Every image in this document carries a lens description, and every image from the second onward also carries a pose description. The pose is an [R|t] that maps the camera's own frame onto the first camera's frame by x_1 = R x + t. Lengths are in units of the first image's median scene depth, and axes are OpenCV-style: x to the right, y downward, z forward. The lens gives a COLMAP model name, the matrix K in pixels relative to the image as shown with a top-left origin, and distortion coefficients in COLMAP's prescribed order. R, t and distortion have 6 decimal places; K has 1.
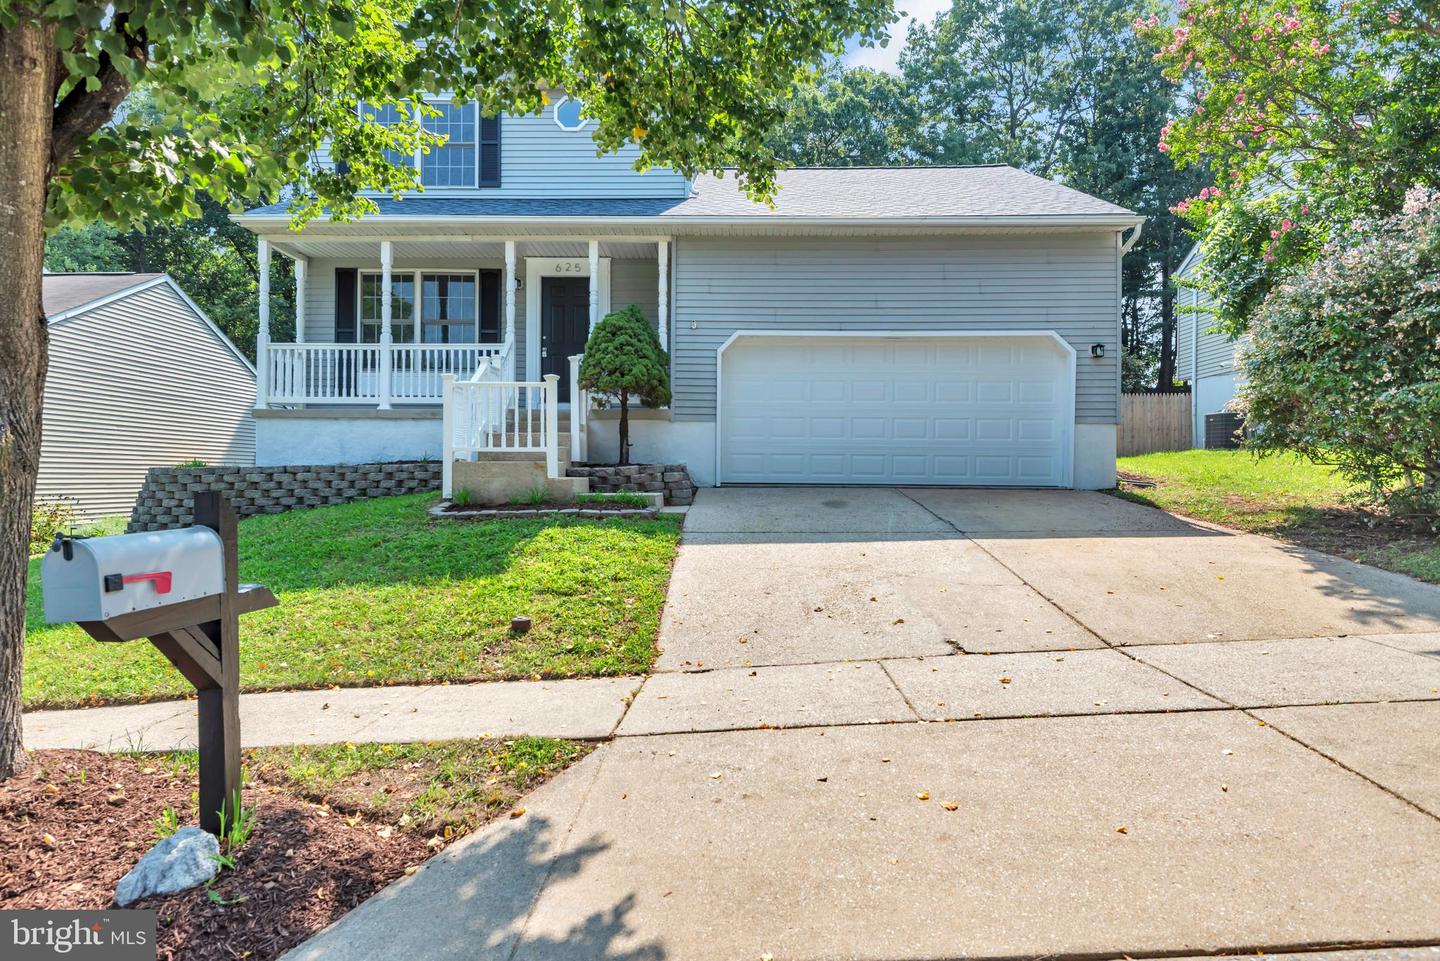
lens RADIAL K [[859.9, 0, 720.0], [0, 859.9, 480.5], [0, 0, 1]] dist [0.021978, -0.000117]
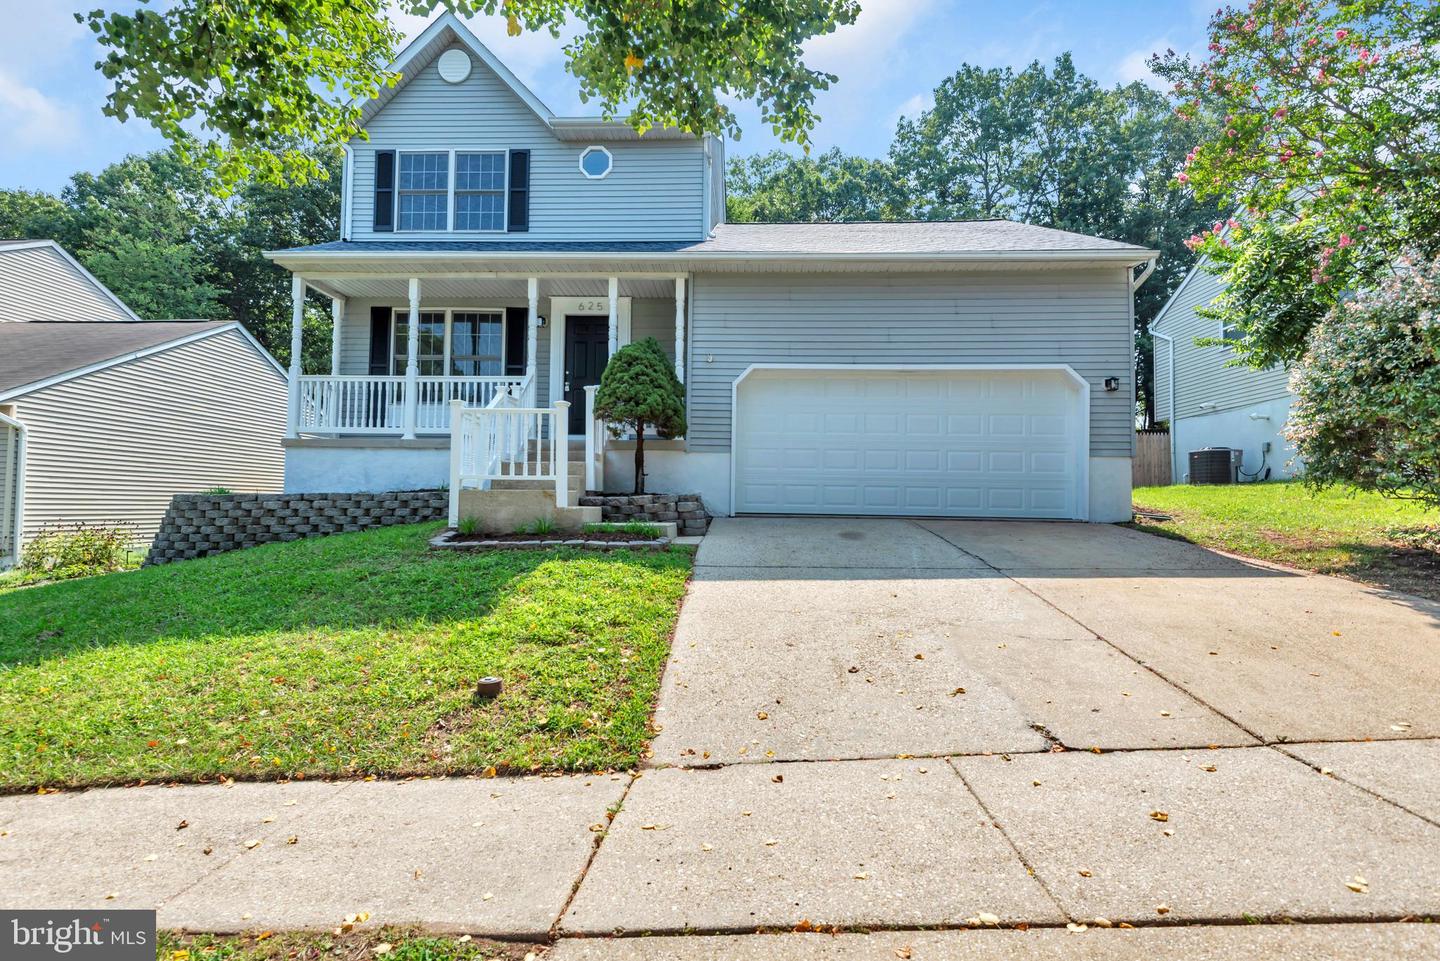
lens RADIAL K [[718.4, 0, 720.0], [0, 718.4, 480.5], [0, 0, 1]] dist [0.036791, -0.030996]
pose [[0.999777, 0.006010, -0.020244, 0.000011], [-0.006826, 0.999158, -0.040468, -0.001145], [0.019984, 0.040597, 0.998976, 0.167433]]
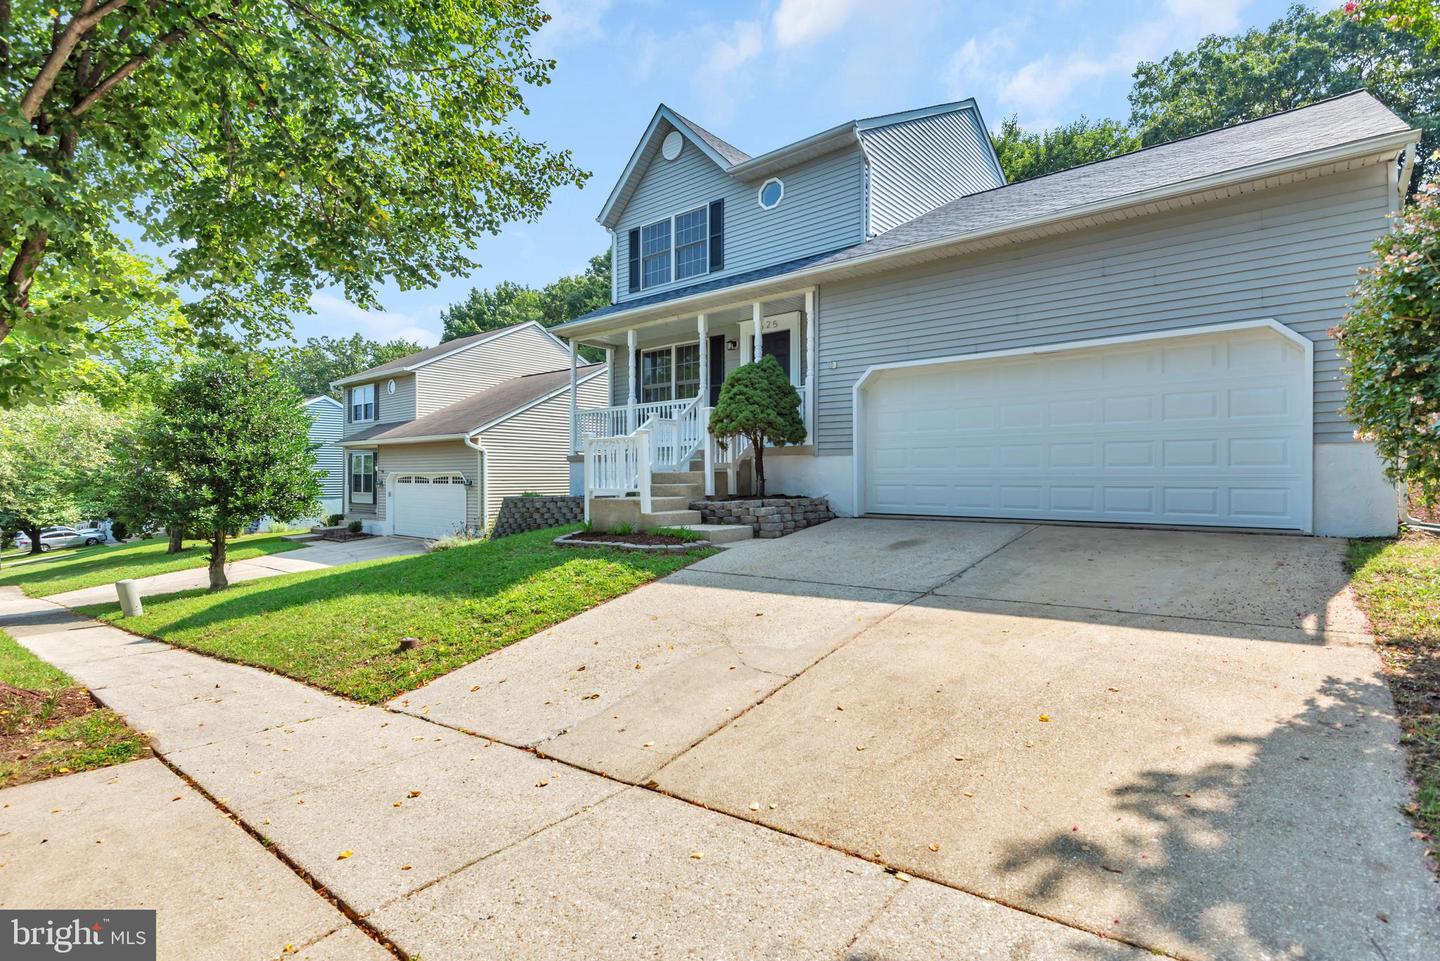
lens RADIAL K [[687.8, 0, 681.2], [0, 687.8, 481.7], [0, 0, 1]] dist [0.002048, -0.000155]
pose [[0.768695, -0.005256, -0.639594, 0.409820], [0.006788, 0.999977, -0.000060, -0.041401], [0.639580, -0.004296, 0.768713, 0.246454]]
